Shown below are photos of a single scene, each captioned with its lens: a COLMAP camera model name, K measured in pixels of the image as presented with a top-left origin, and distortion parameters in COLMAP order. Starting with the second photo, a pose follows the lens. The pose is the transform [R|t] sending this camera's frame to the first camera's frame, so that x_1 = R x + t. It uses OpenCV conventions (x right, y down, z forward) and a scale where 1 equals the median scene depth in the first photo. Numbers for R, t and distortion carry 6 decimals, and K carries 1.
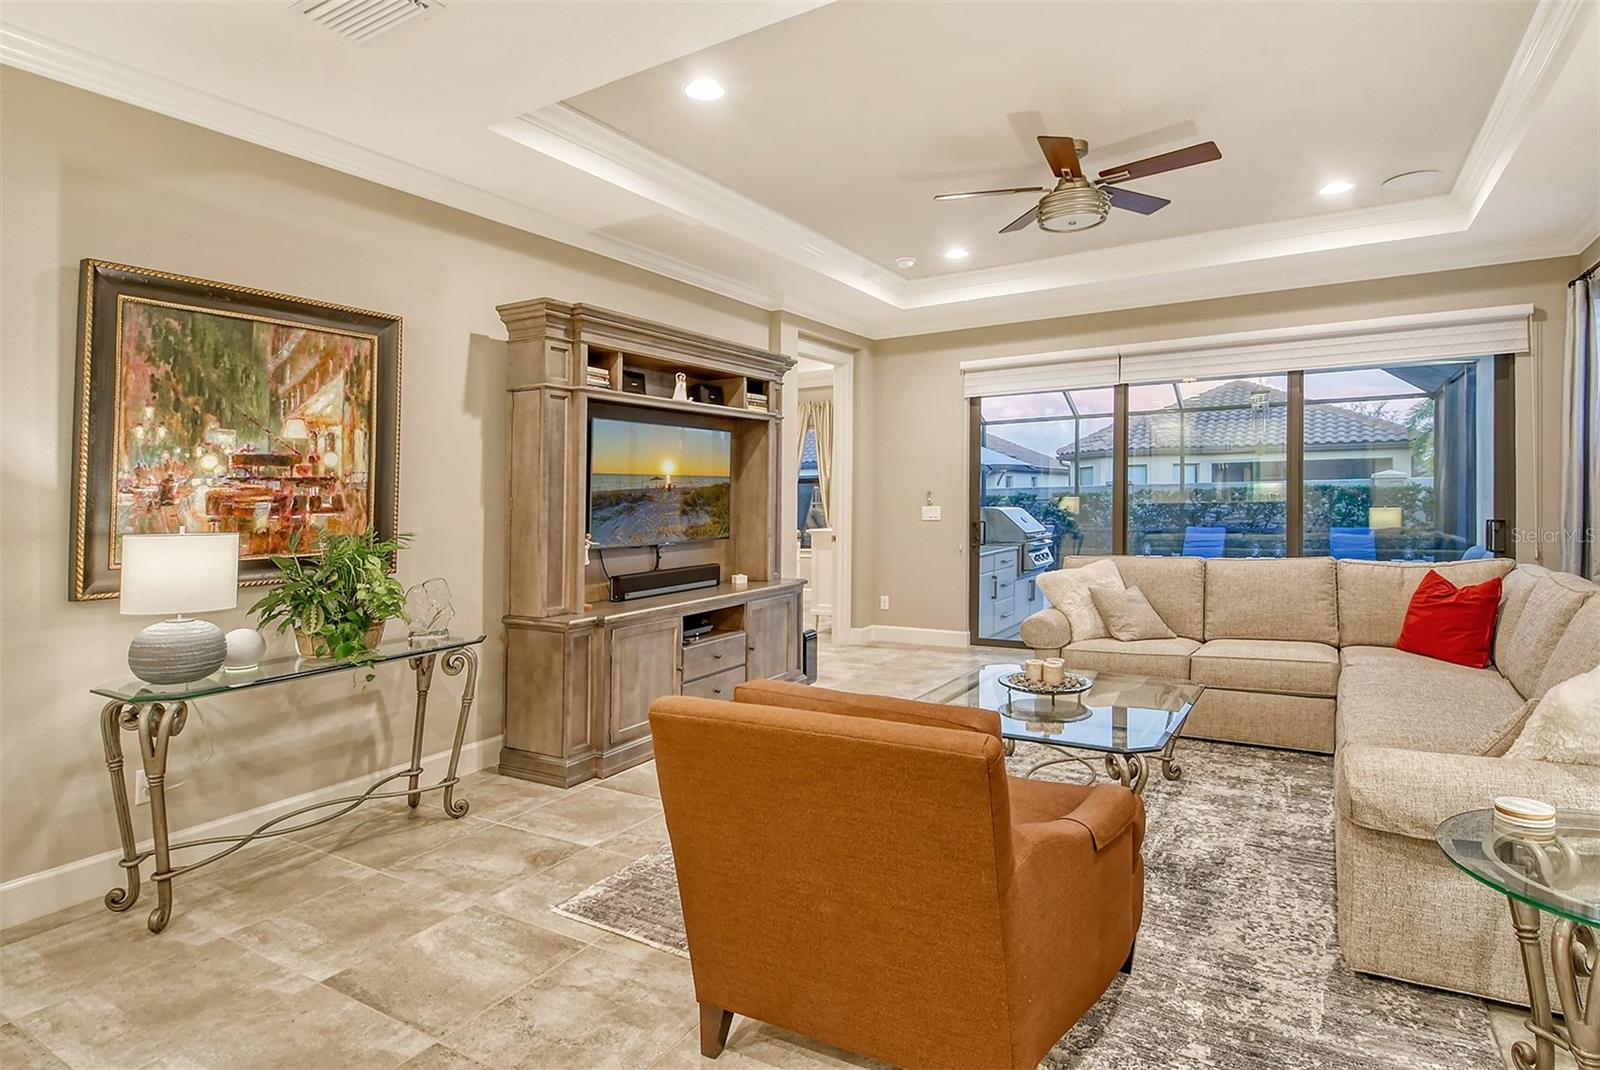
lens RADIAL K [[855.0, 0, 819.2], [0, 855.0, 529.3], [0, 0, 1]] dist [0.039476, -0.030540]
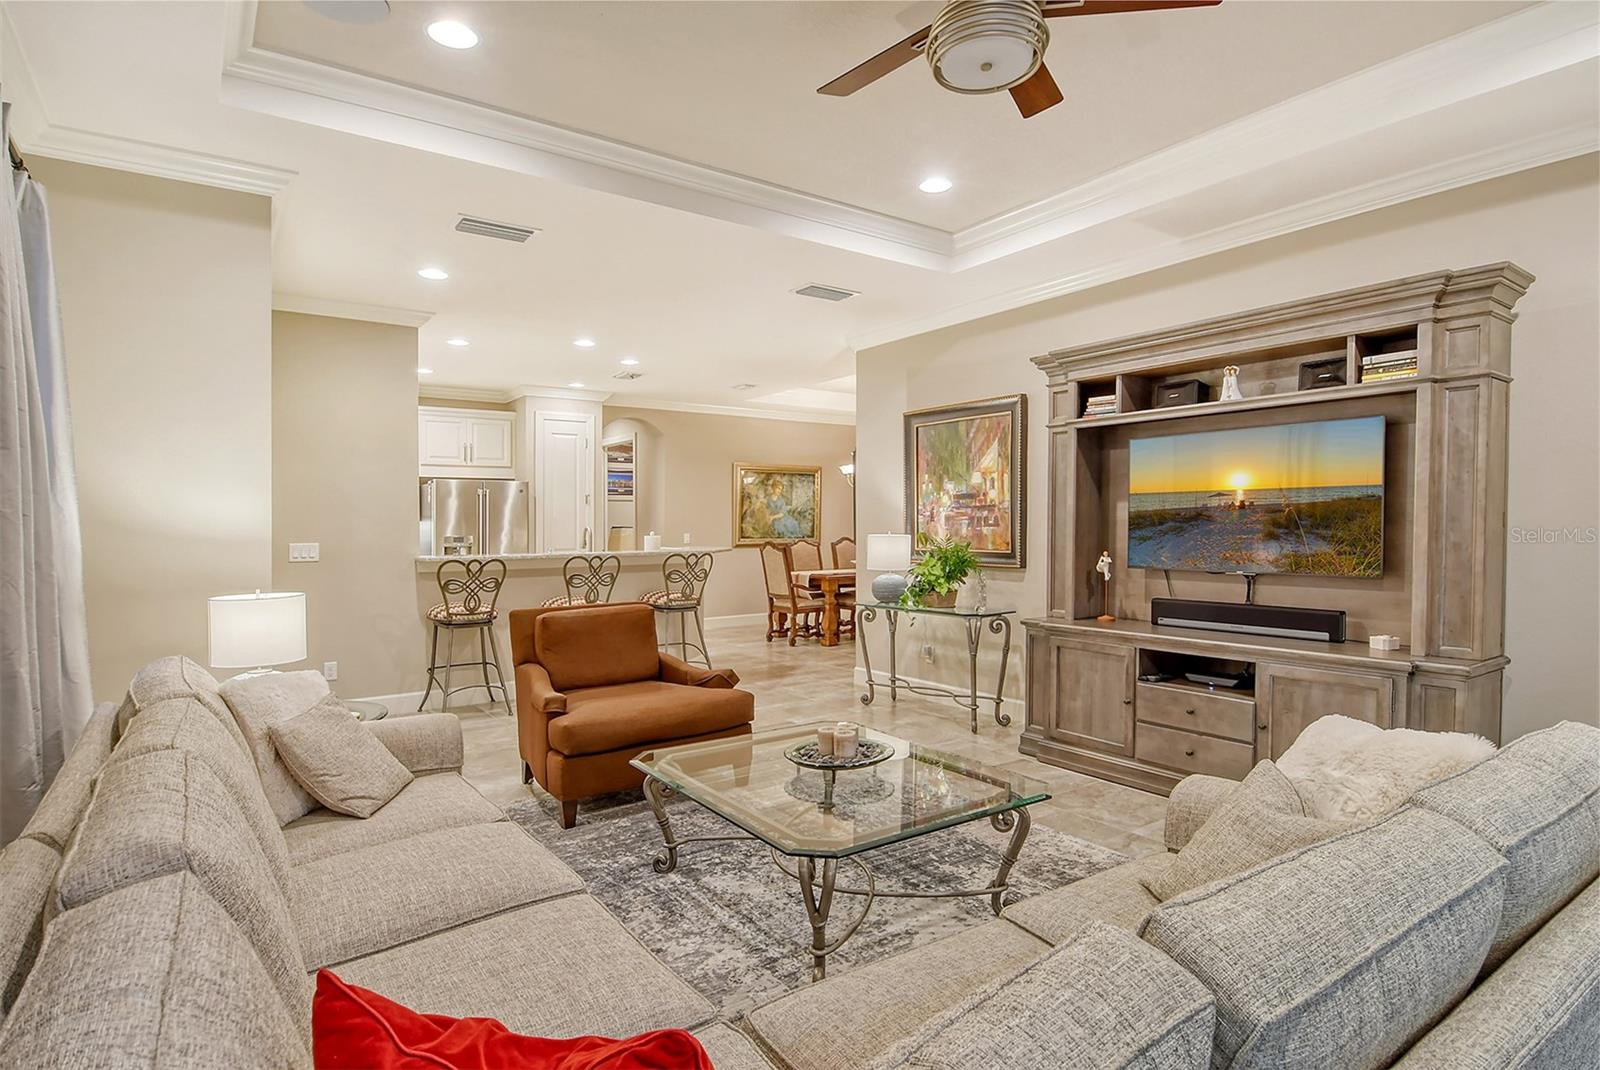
lens RADIAL K [[851.3, 0, 821.4], [0, 851.3, 527.8], [0, 0, 1]] dist [0.033468, -0.039618]
pose [[-0.388659, 0.022433, -0.921108, 1.158024], [-0.021473, 0.999212, 0.033396, -0.071006], [0.921131, 0.032758, -0.387871, 1.480244]]
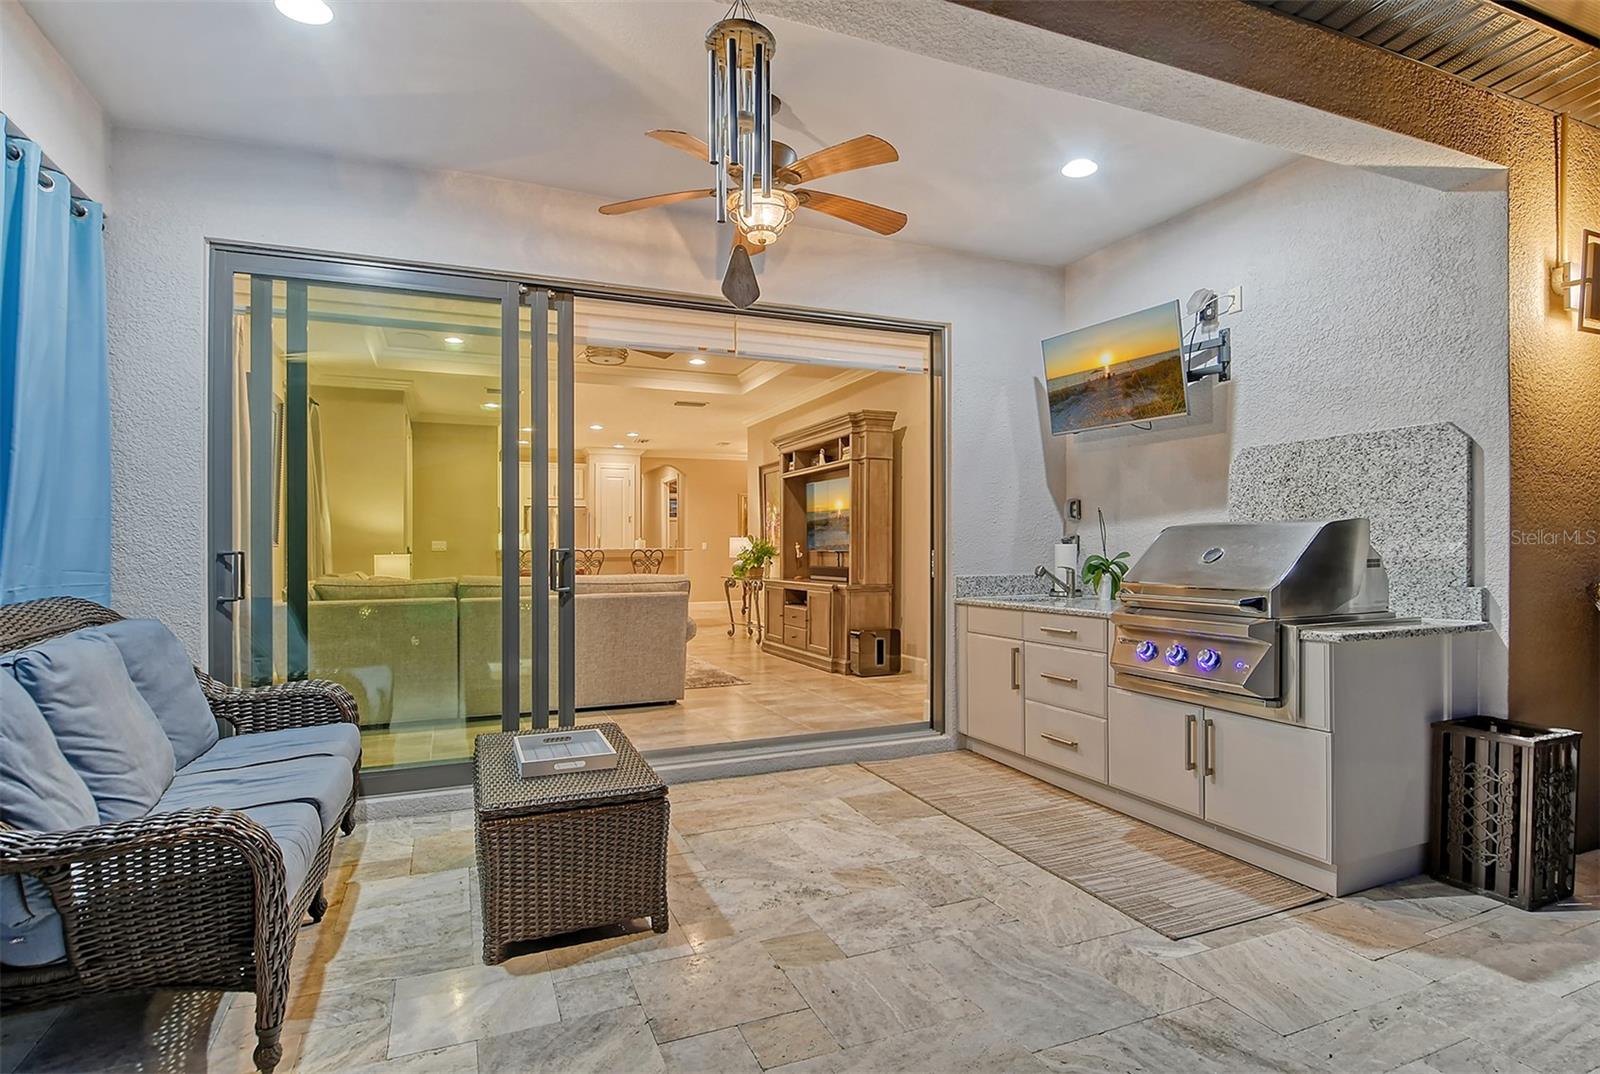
lens RADIAL K [[847.6, 0, 827.6], [0, 847.6, 539.6], [0, 0, 1]] dist [-0.008777, -0.001579]
pose [[-0.590770, 0.010205, -0.806776, 1.801617], [-0.015105, 0.999605, 0.023704, -0.066651], [0.806699, 0.026190, -0.590382, 3.048717]]
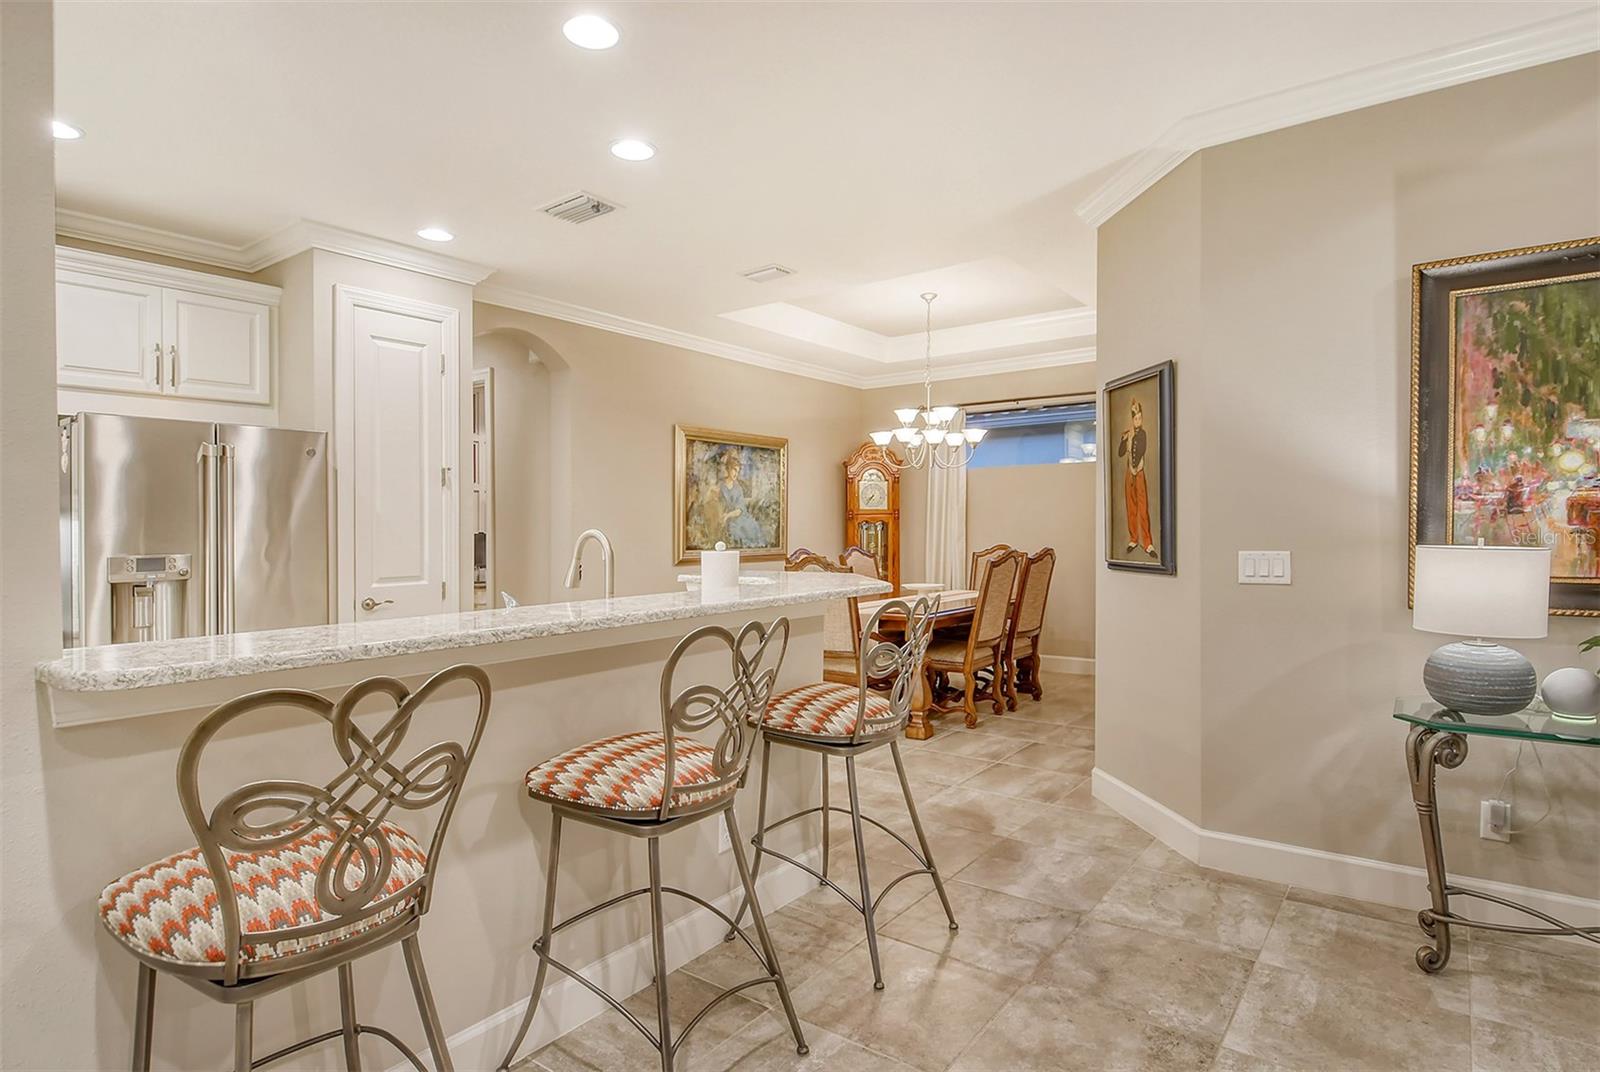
lens RADIAL K [[858.5, 0, 835.0], [0, 858.5, 530.9], [0, 0, 1]] dist [0.035396, -0.029471]
pose [[-0.080482, 0.022917, -0.996493, 0.177408], [-0.025106, 0.999372, 0.025011, -0.014063], [0.996440, 0.027031, -0.079857, 0.365549]]
